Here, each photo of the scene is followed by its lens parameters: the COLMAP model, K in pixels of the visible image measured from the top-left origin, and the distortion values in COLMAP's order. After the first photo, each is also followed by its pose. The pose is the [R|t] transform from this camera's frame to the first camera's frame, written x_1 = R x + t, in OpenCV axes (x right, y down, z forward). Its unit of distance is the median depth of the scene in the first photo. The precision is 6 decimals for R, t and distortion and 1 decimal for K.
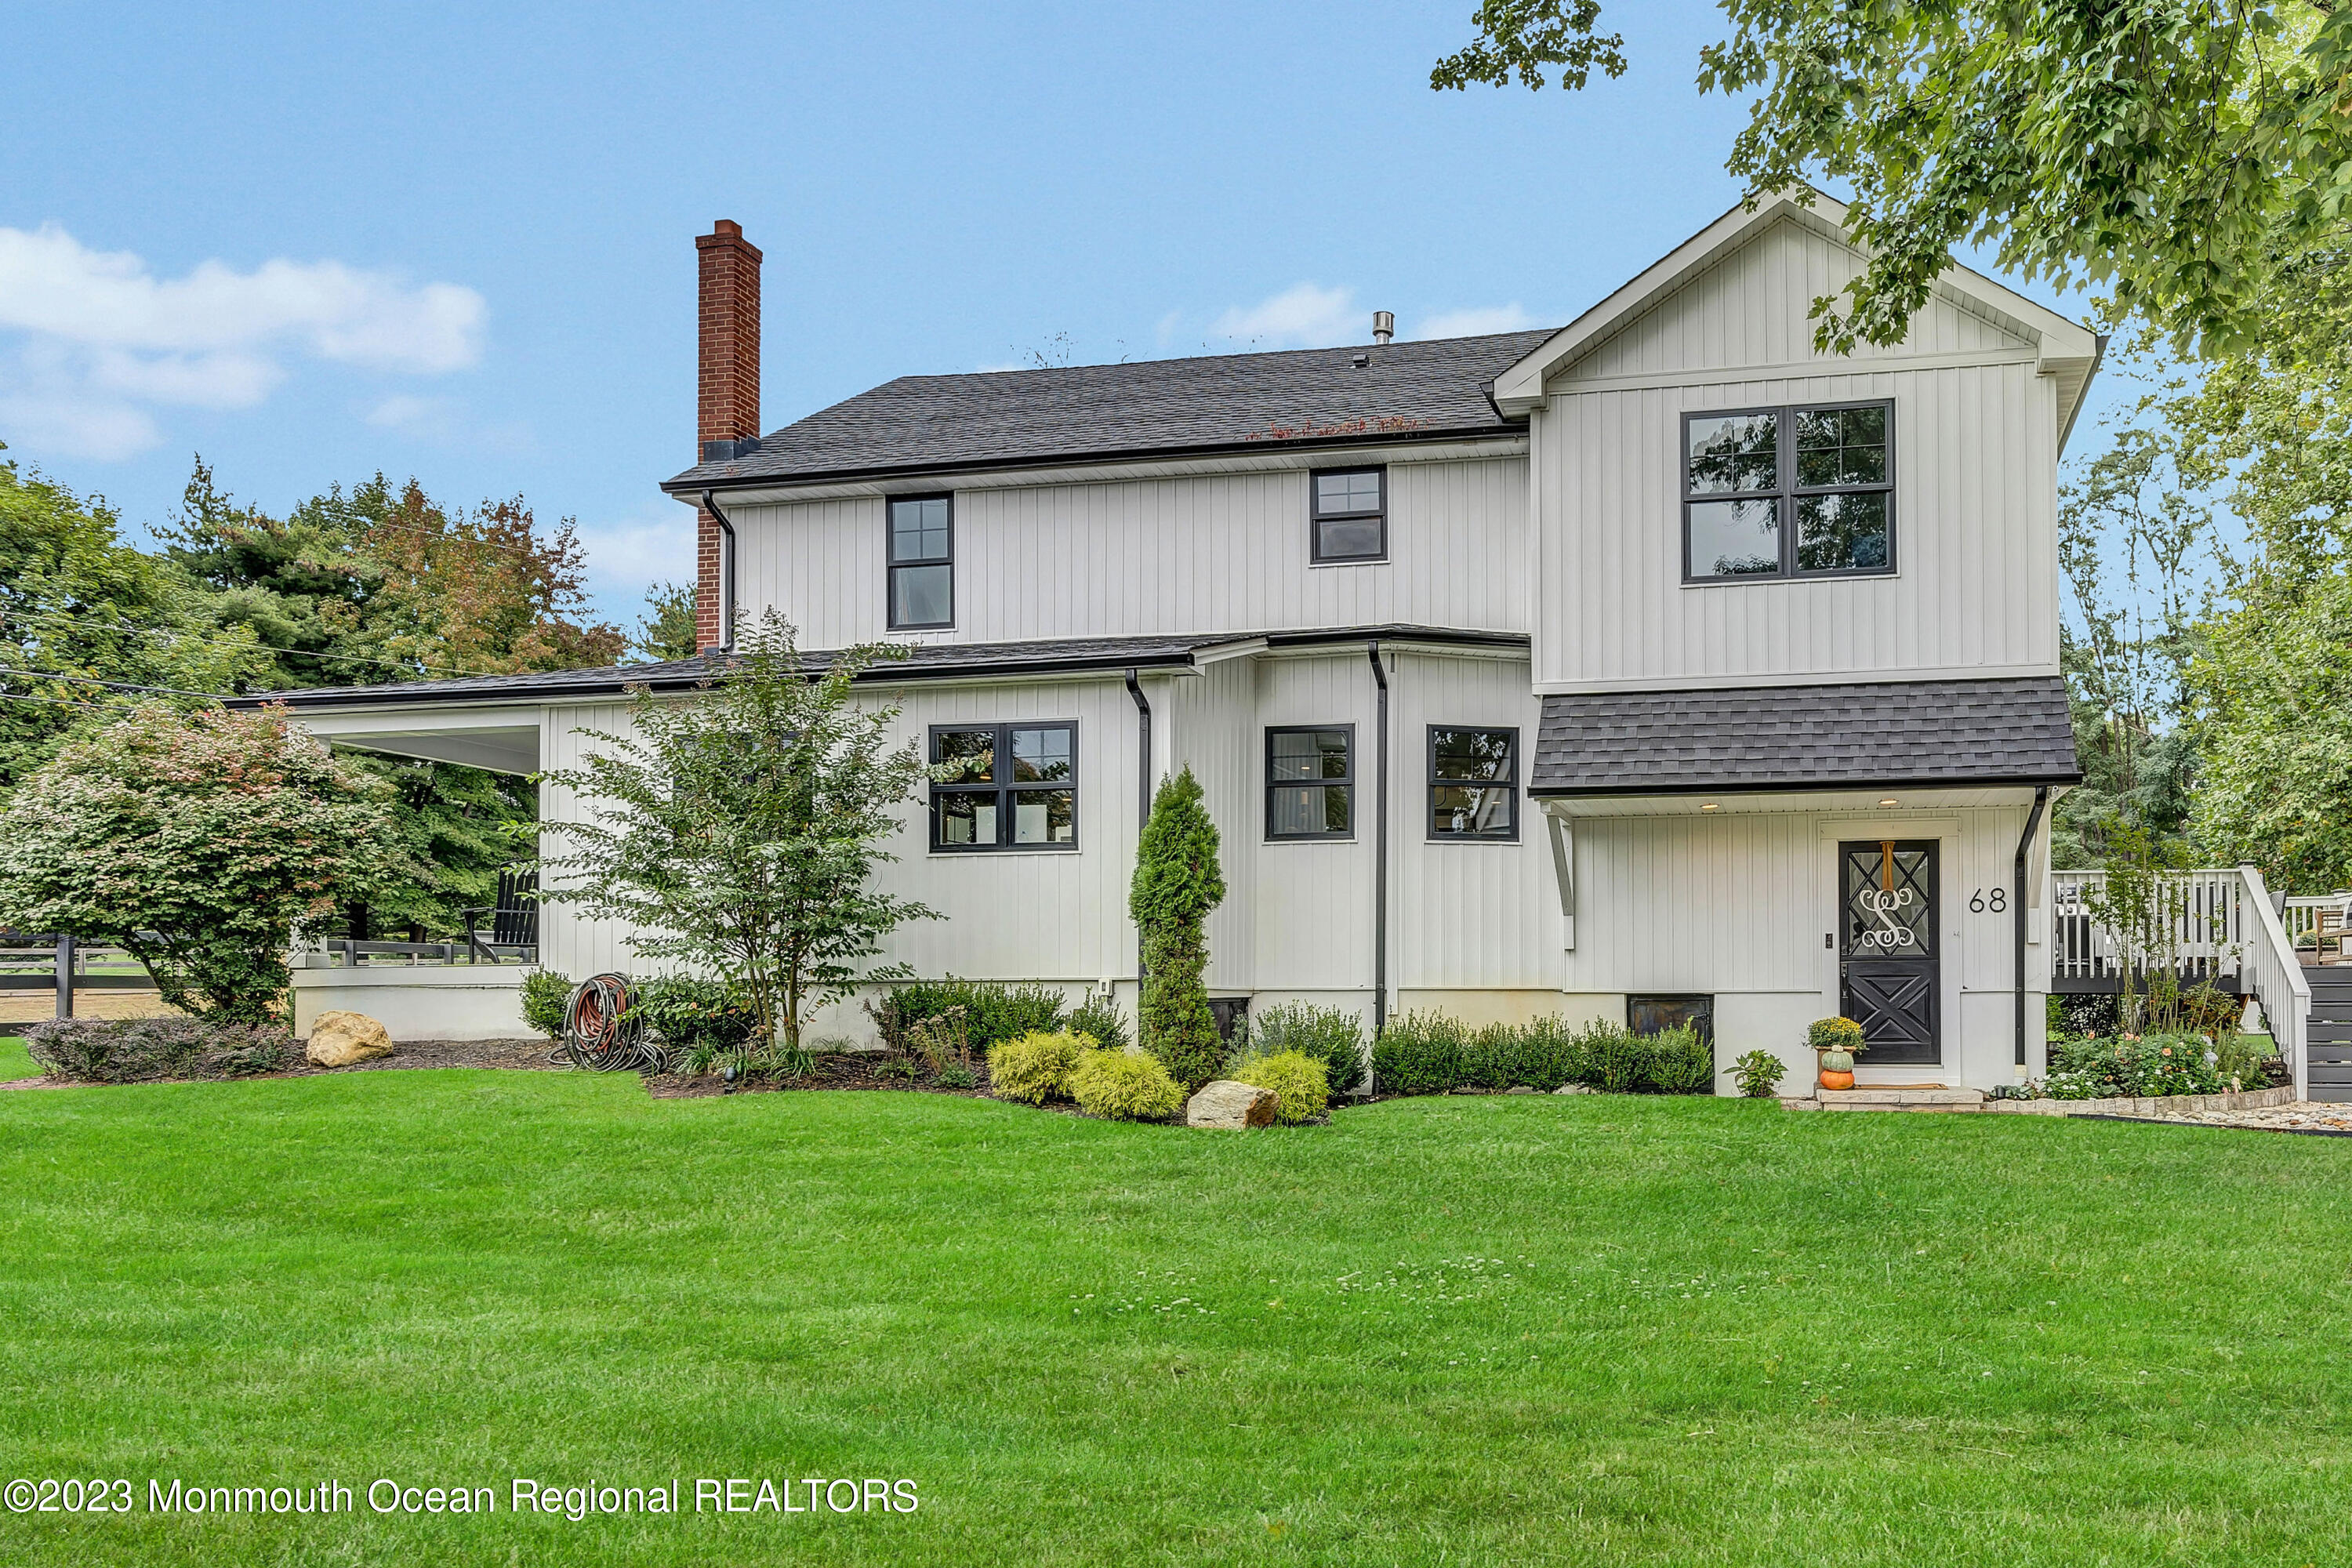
lens RADIAL K [[1076.1, 0, 1207.8], [0, 1076.1, 965.4], [0, 0, 1]] dist [0.000207, 0.000078]
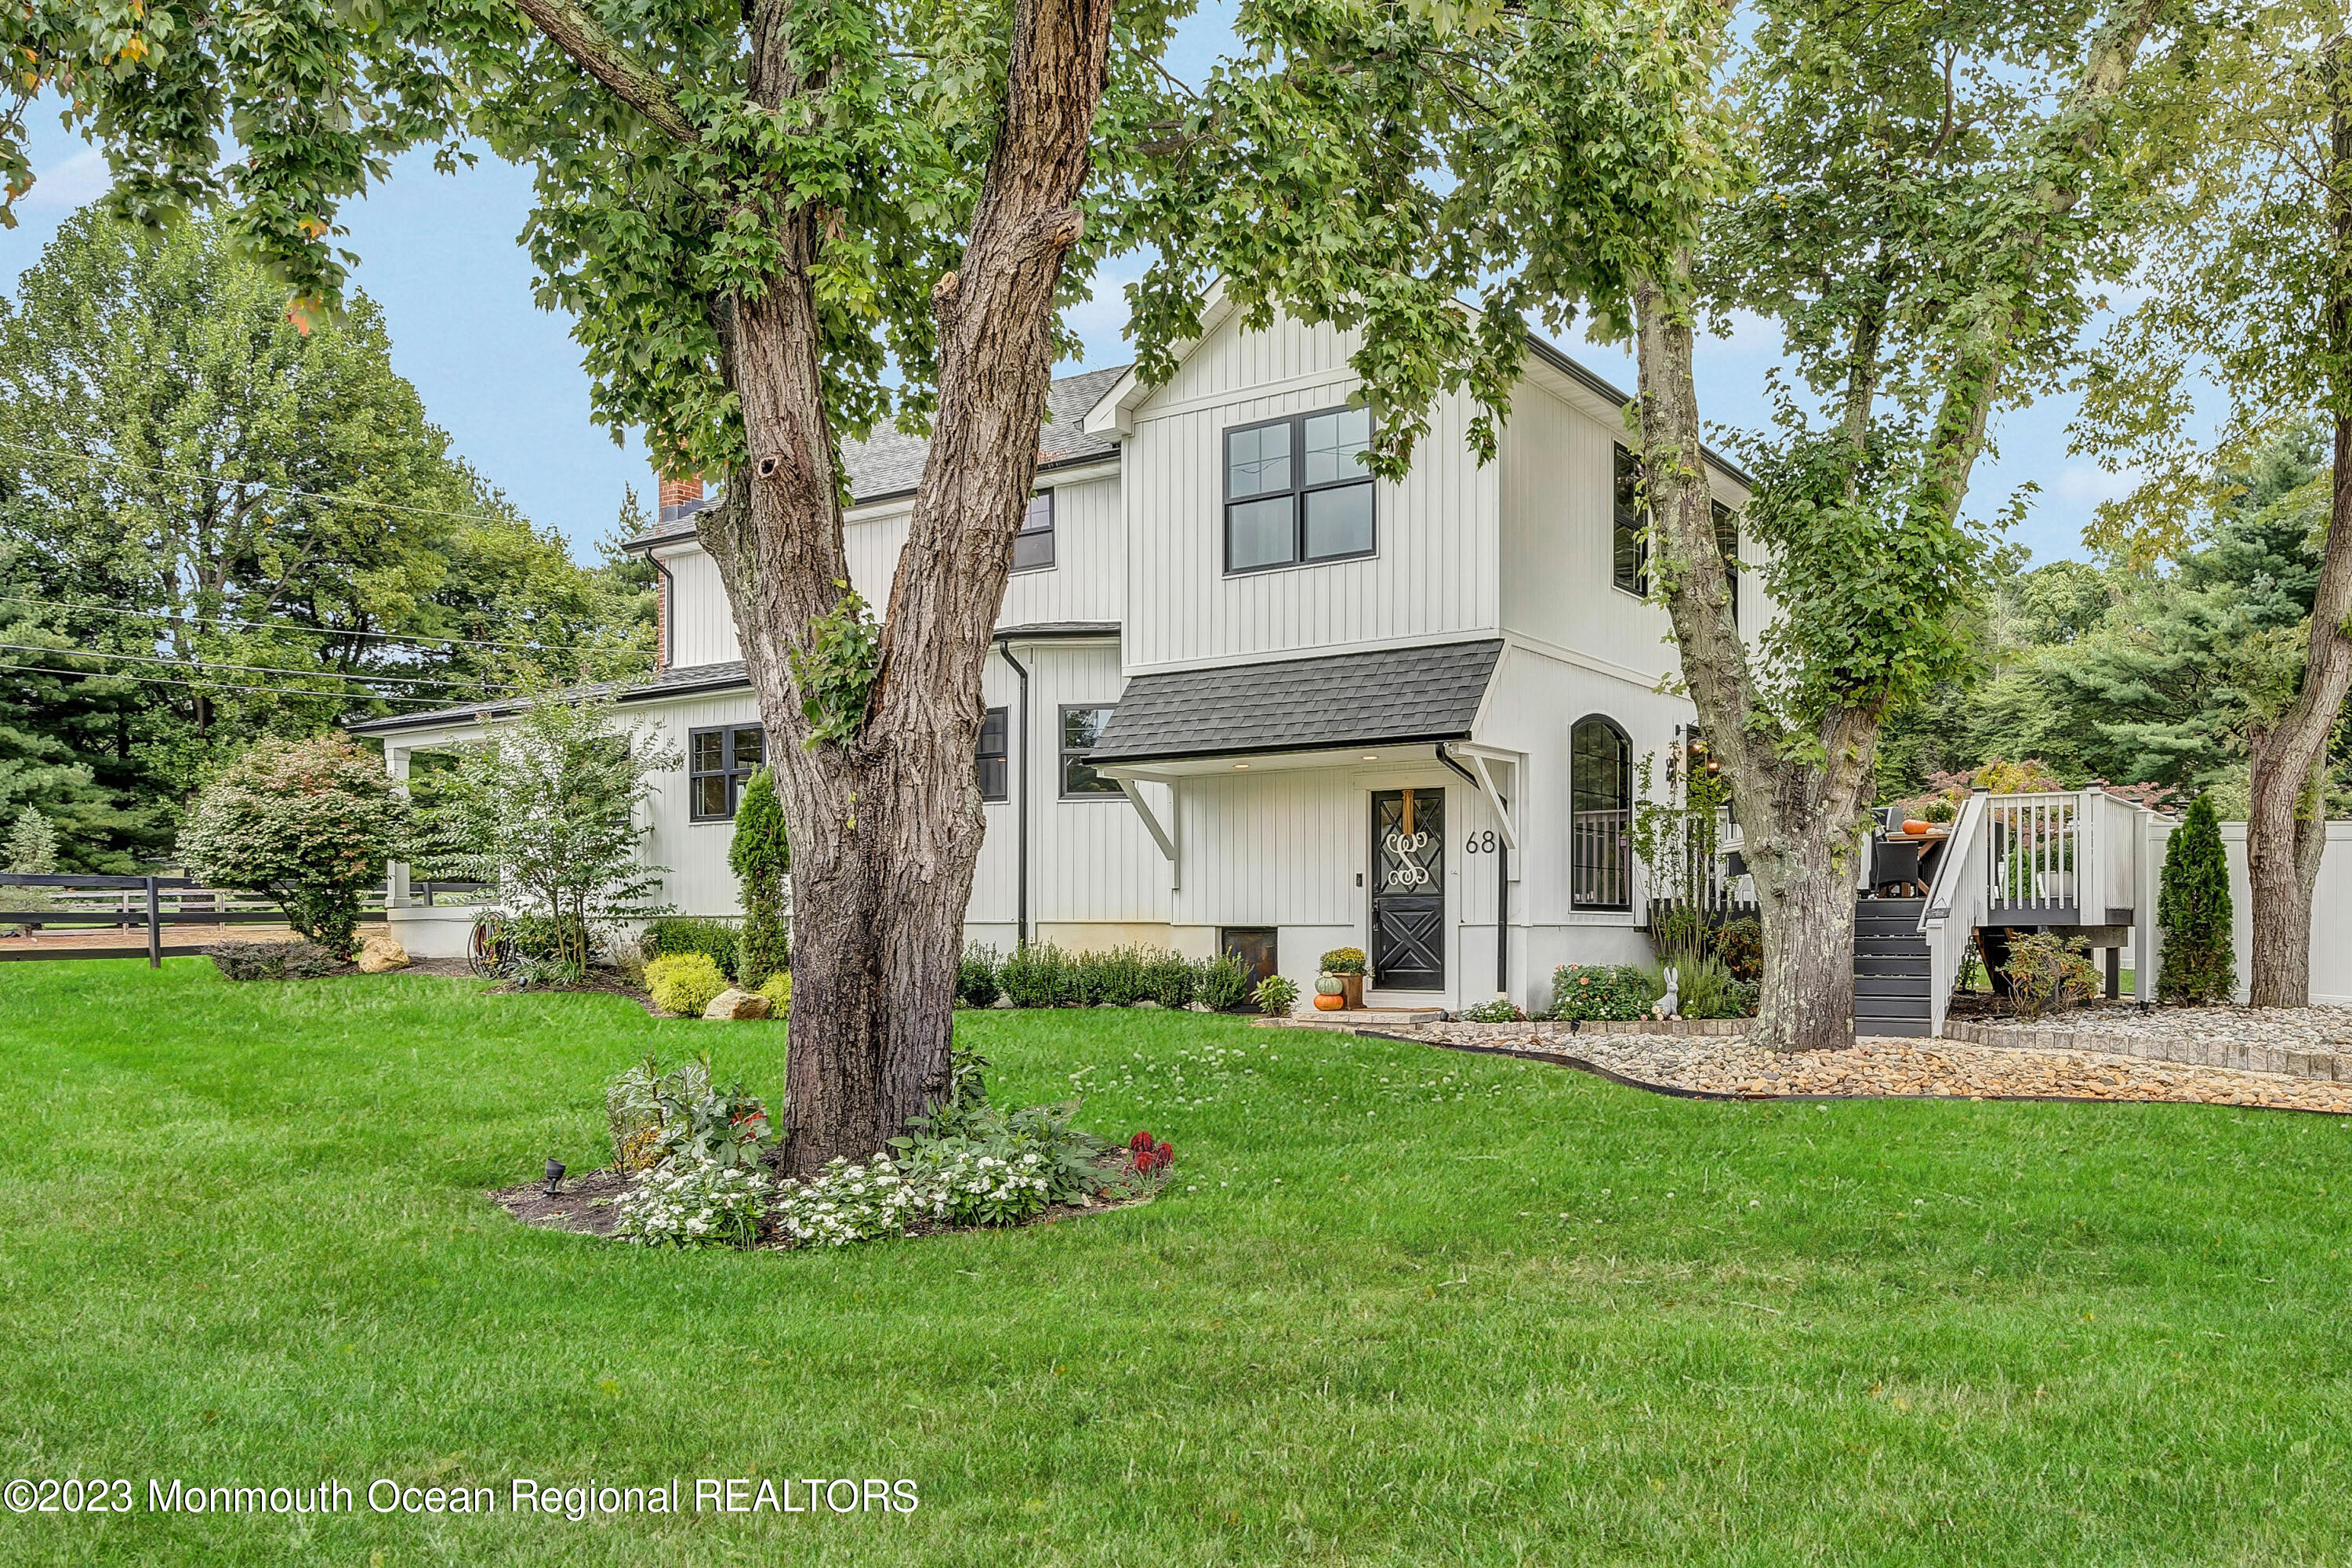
lens RADIAL K [[1076.1, 0, 1194.6], [0, 1076.1, 911.0], [0, 0, 1]] dist [0.000207, 0.000078]
pose [[0.962196, -0.002487, -0.272347, 0.720164], [0.005811, 0.999918, 0.011400, -0.003922], [0.272296, -0.012551, 0.962132, -0.135849]]
